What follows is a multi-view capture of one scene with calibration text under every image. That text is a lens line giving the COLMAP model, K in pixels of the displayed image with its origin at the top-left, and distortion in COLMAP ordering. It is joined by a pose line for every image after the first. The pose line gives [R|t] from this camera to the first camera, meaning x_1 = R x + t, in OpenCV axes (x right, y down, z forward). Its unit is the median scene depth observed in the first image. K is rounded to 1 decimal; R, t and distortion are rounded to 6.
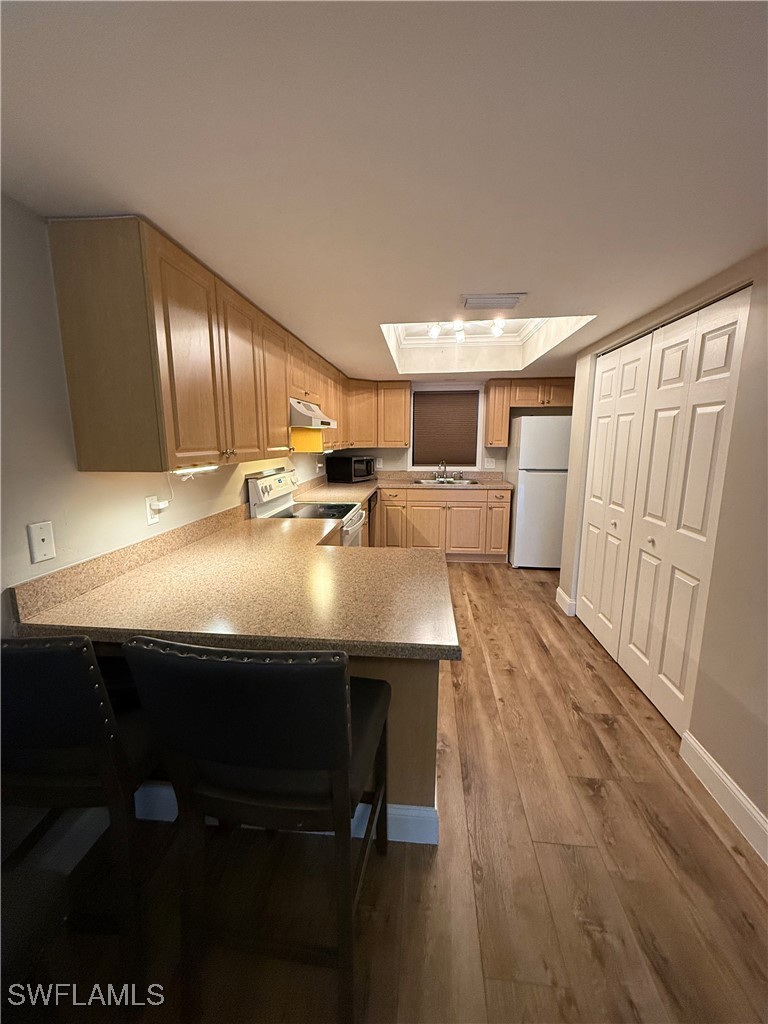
lens RADIAL K [[409.0, 0, 384.1], [0, 409.0, 511.6], [0, 0, 1]] dist [-0.000160, -0.000029]
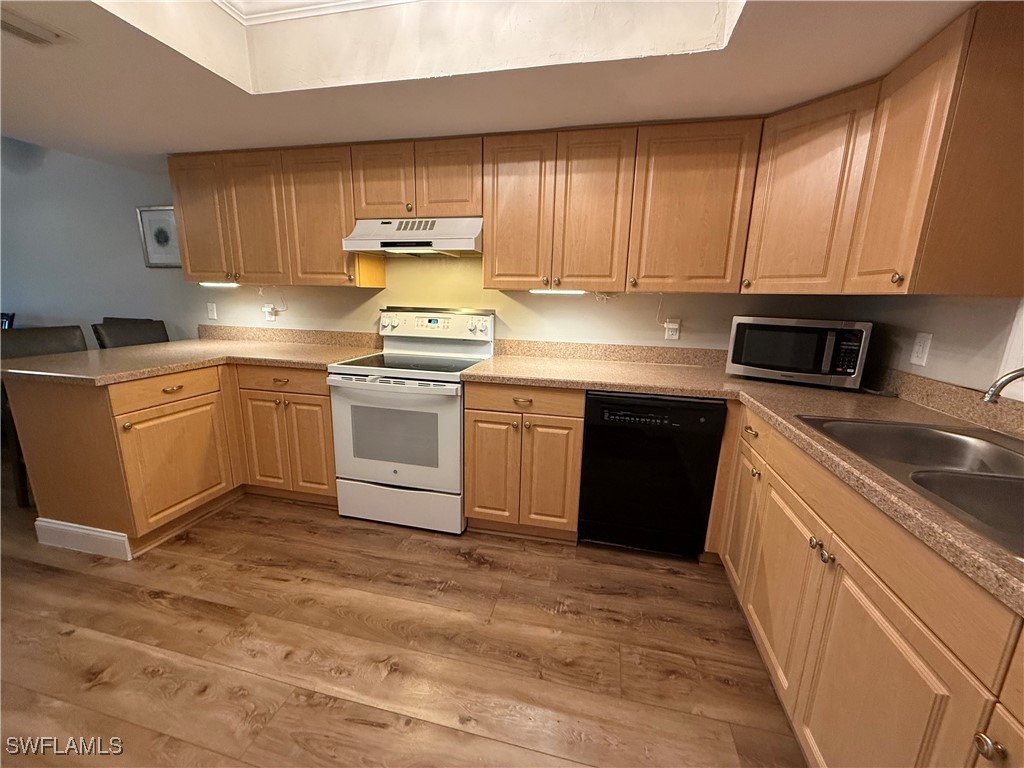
lens RADIAL K [[409.0, 0, 509.6], [0, 409.0, 383.9], [0, 0, 1]] dist [-0.000160, -0.000029]
pose [[-0.134430, 0.209439, -0.968537, 0.701207], [-0.193543, 0.953035, 0.232950, -0.217975], [0.971838, 0.218769, -0.087580, 1.550343]]
